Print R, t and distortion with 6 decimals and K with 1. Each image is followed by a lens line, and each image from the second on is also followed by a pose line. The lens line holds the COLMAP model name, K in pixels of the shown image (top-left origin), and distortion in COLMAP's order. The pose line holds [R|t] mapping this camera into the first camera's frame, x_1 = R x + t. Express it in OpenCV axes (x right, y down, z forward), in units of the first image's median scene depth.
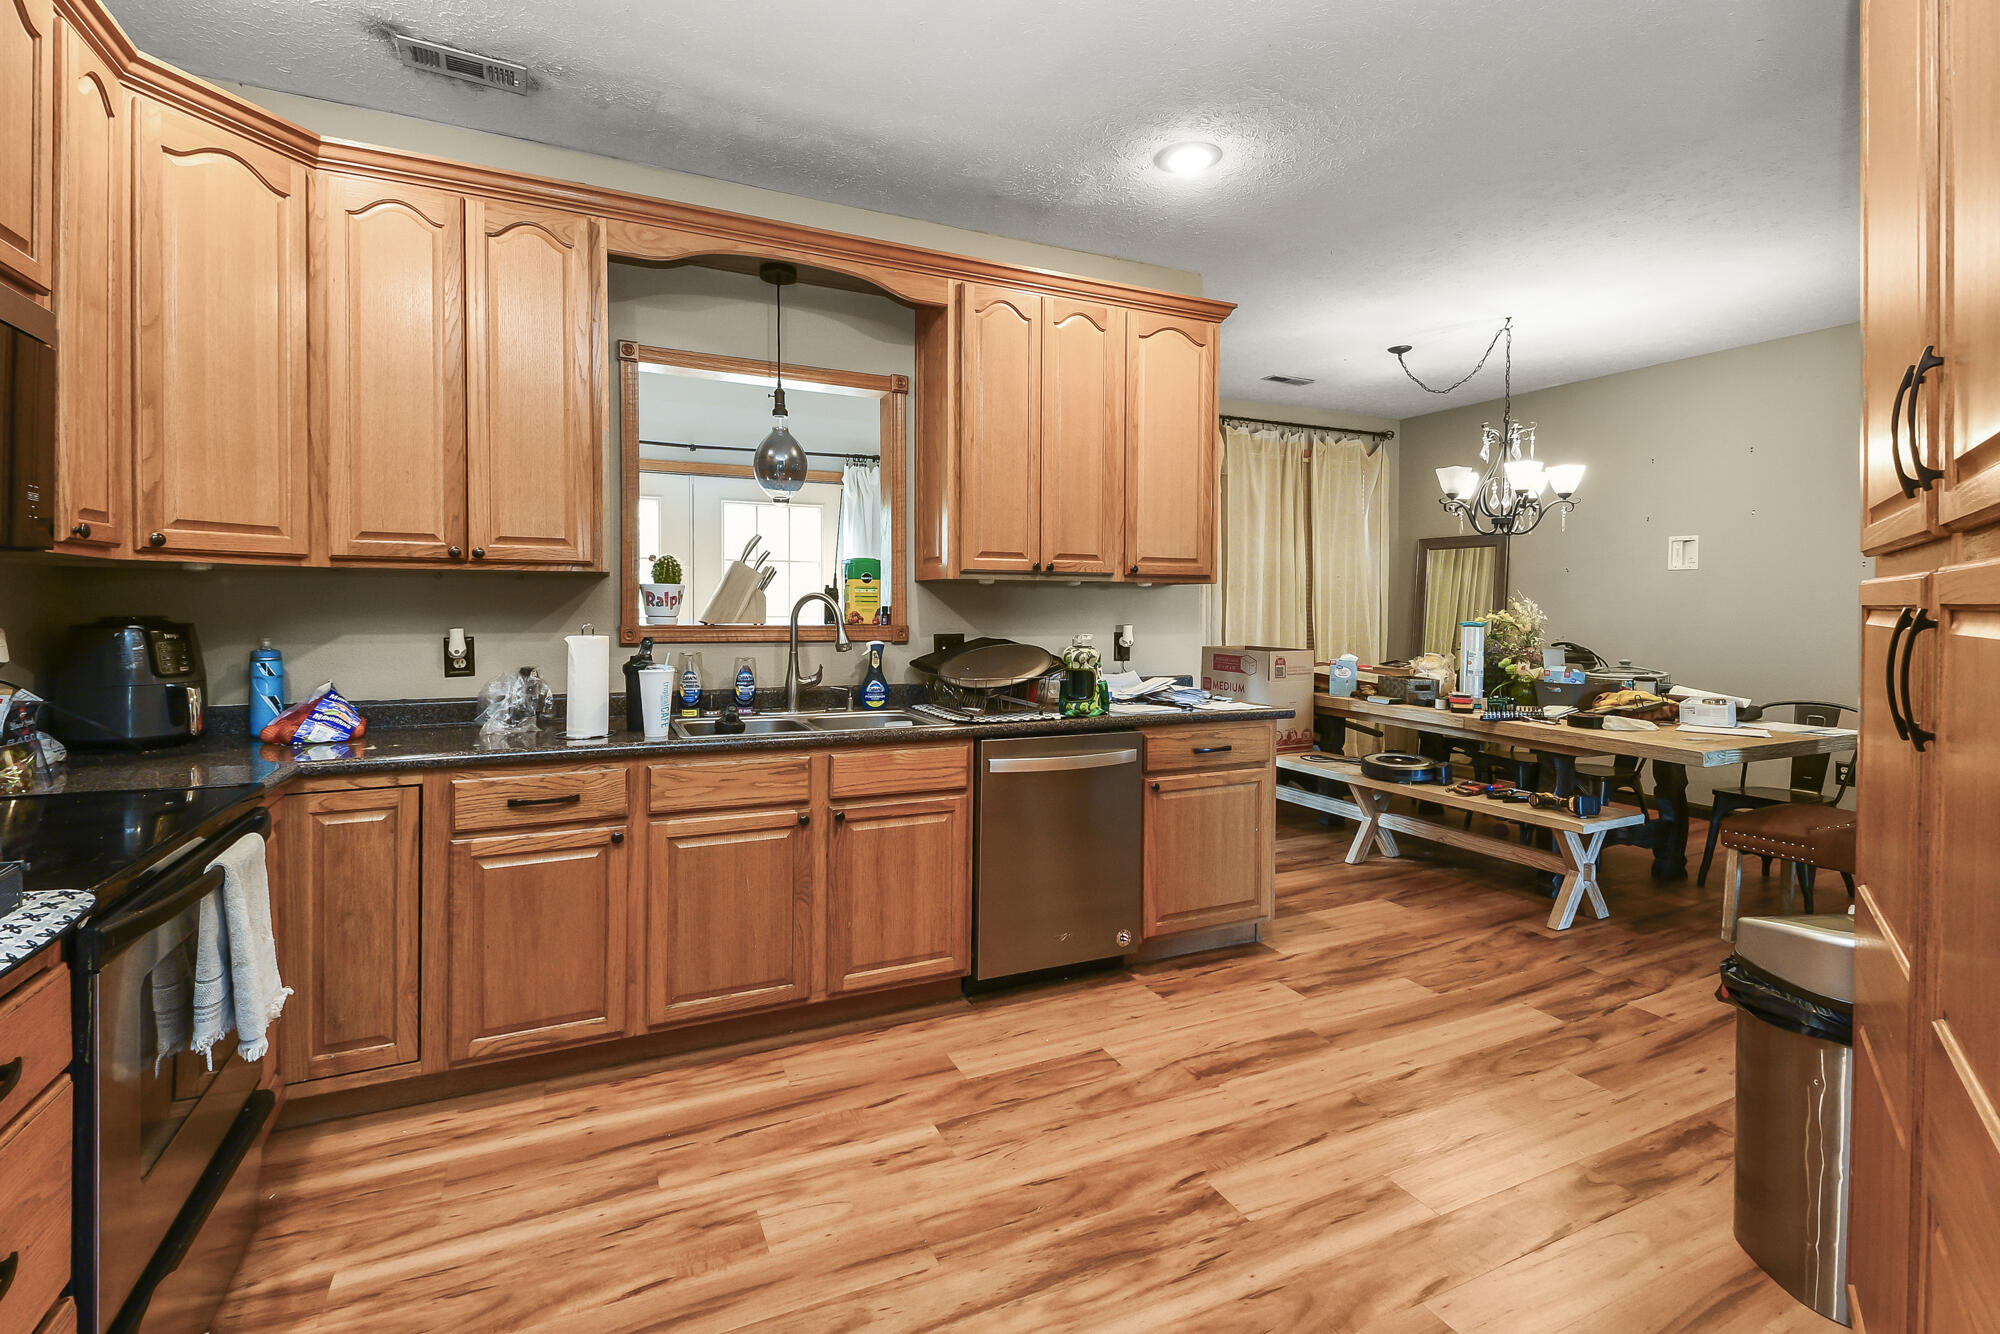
lens RADIAL K [[909.9, 0, 935.4], [0, 909.9, 601.1], [0, 0, 1]] dist [0.019291, -0.010977]
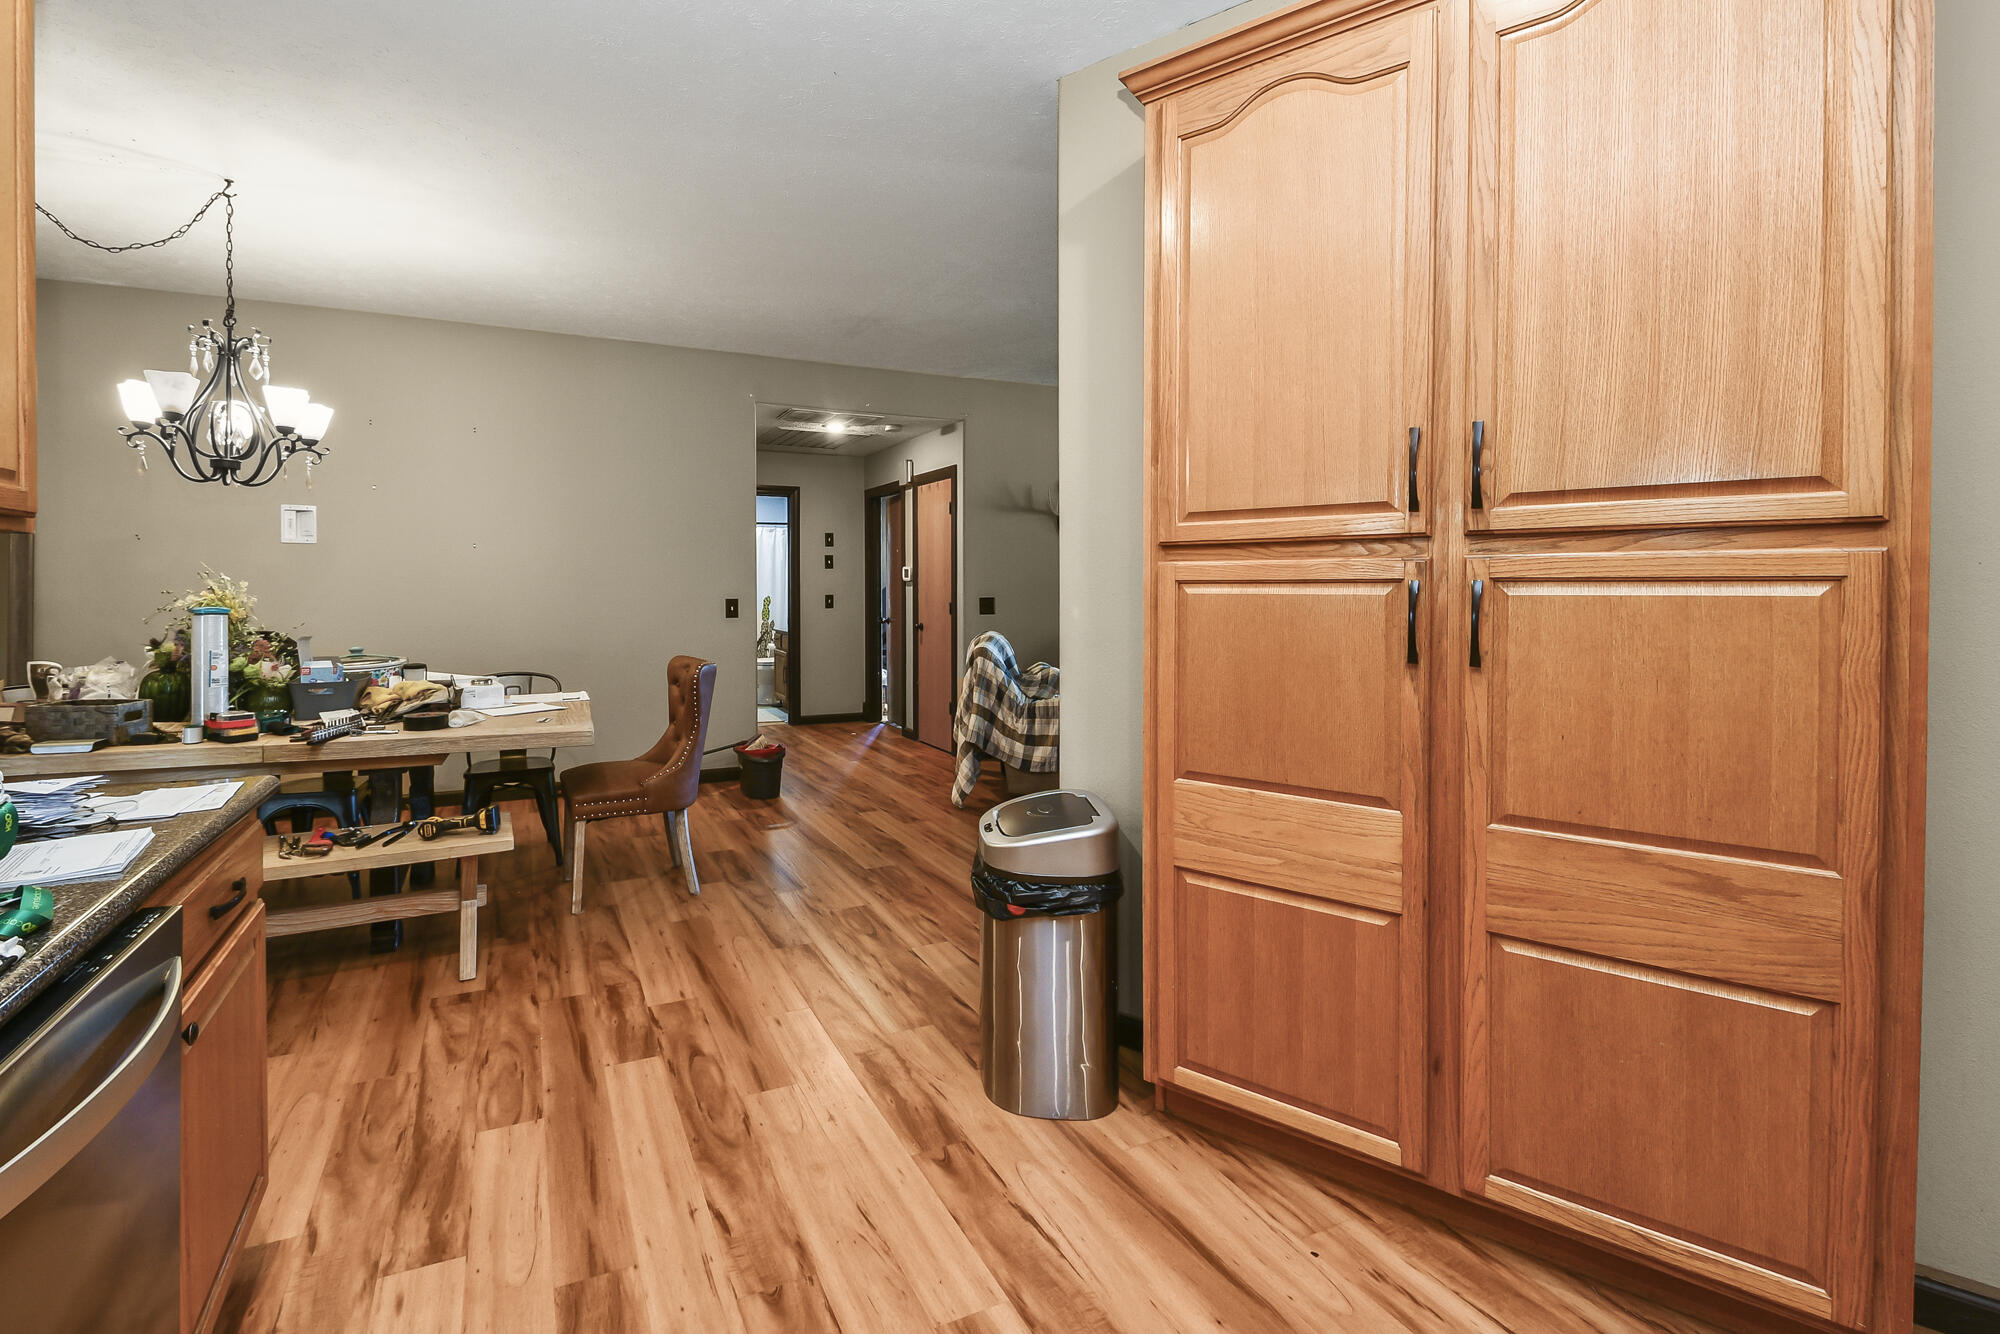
lens RADIAL K [[909.9, 0, 973.2], [0, 909.9, 595.9], [0, 0, 1]] dist [0.019291, -0.010977]
pose [[-0.050385, -0.016668, 0.998591, -0.241899], [-0.002068, 0.999860, 0.016585, 0.003450], [-0.998728, -0.001229, -0.050412, 0.914082]]
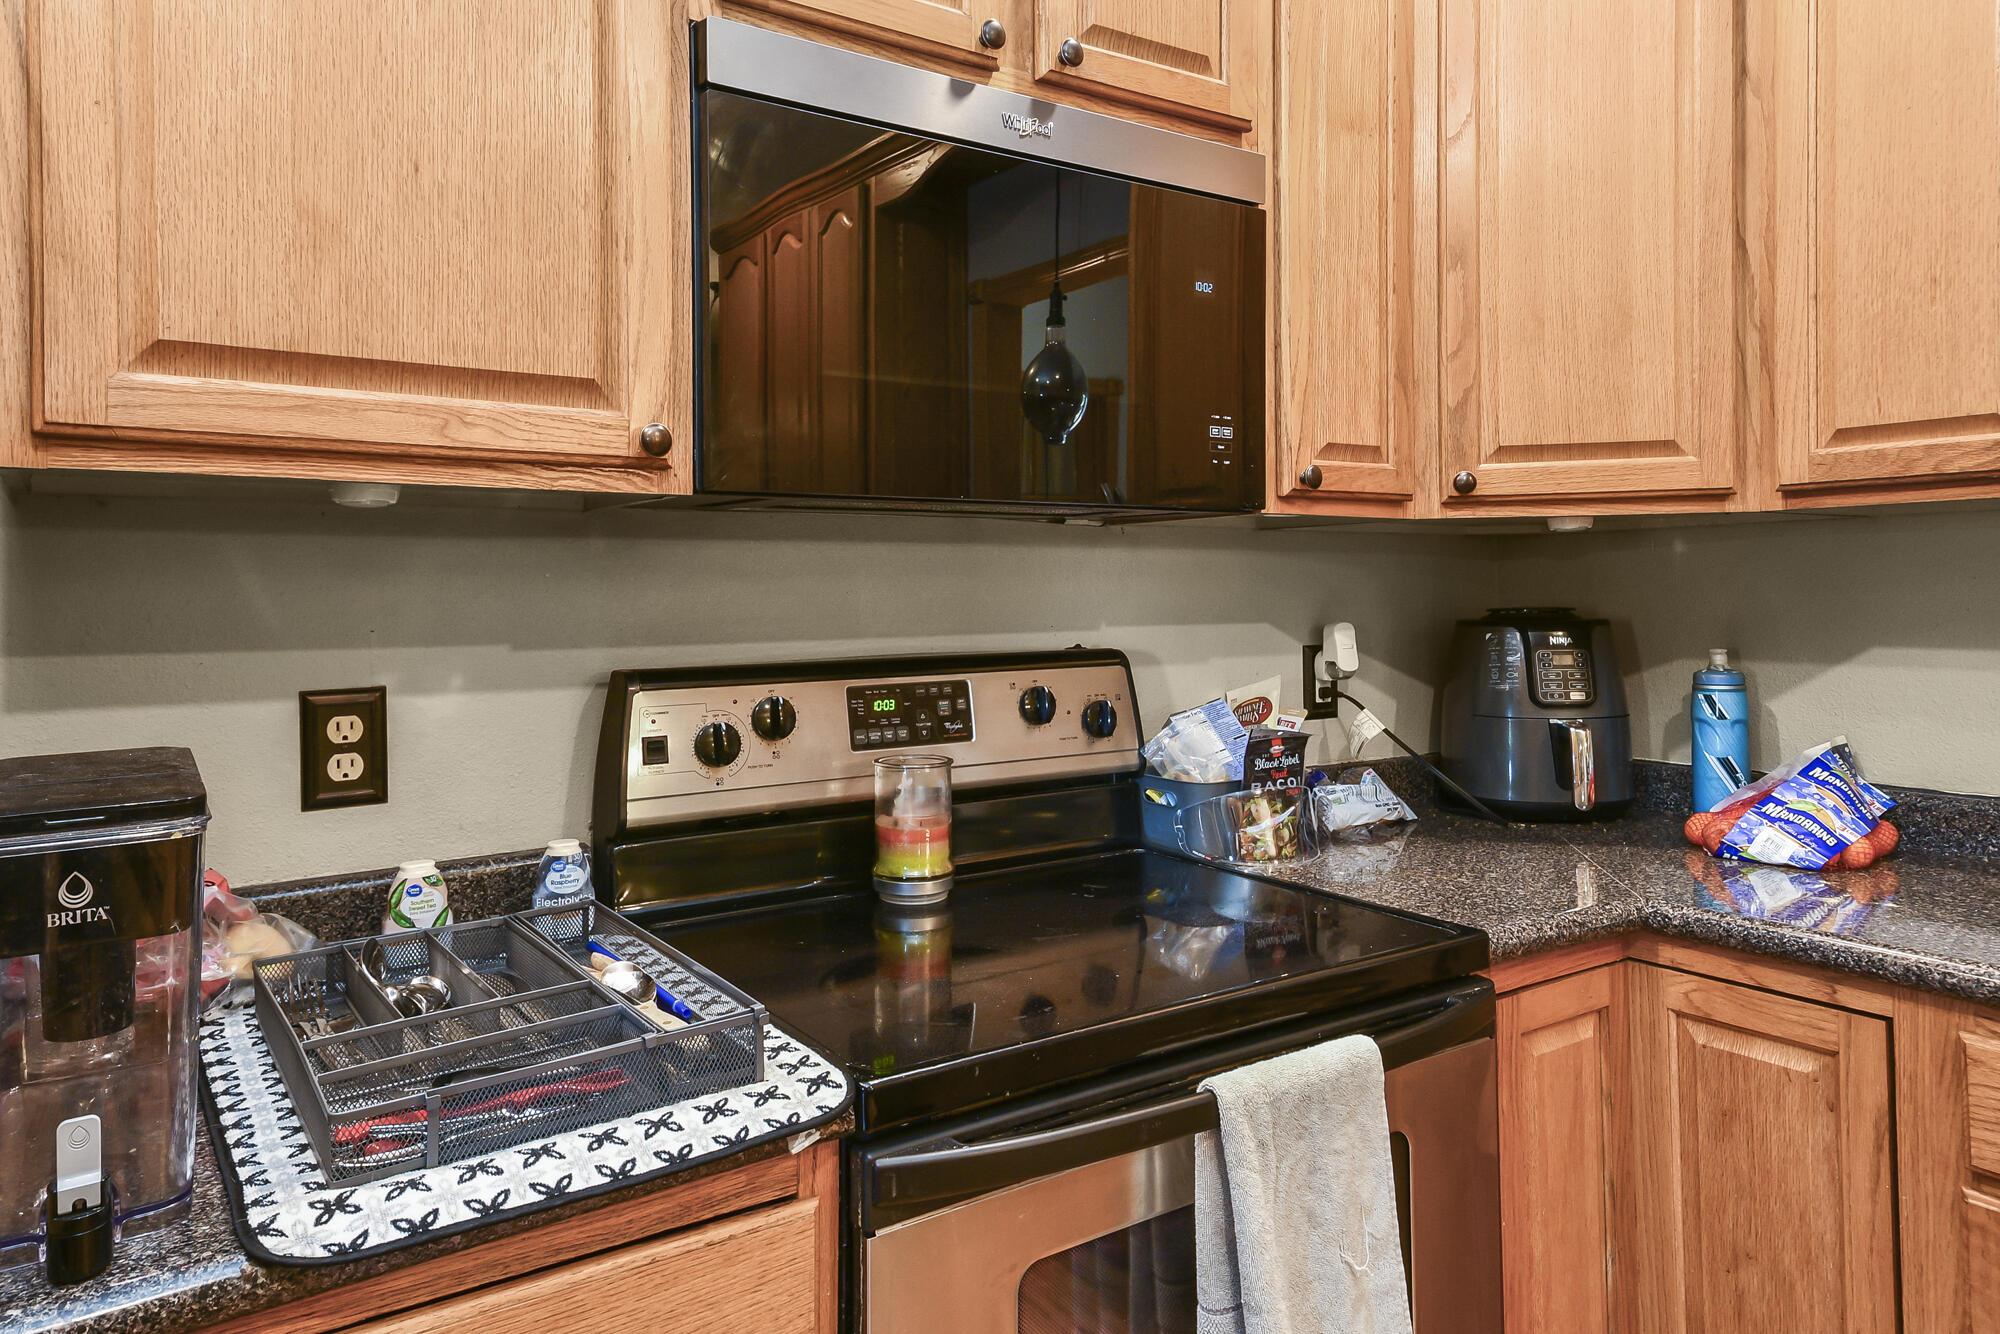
lens RADIAL K [[1321.8, 0, 991.3], [0, 1321.8, 591.4], [0, 0, 1]] dist [0.049771, -0.003327]
pose [[0.206898, -0.009967, -0.978312, -0.044724], [0.014522, 0.999869, -0.007116, 0.006110], [0.978255, -0.012734, 0.207016, 0.464000]]
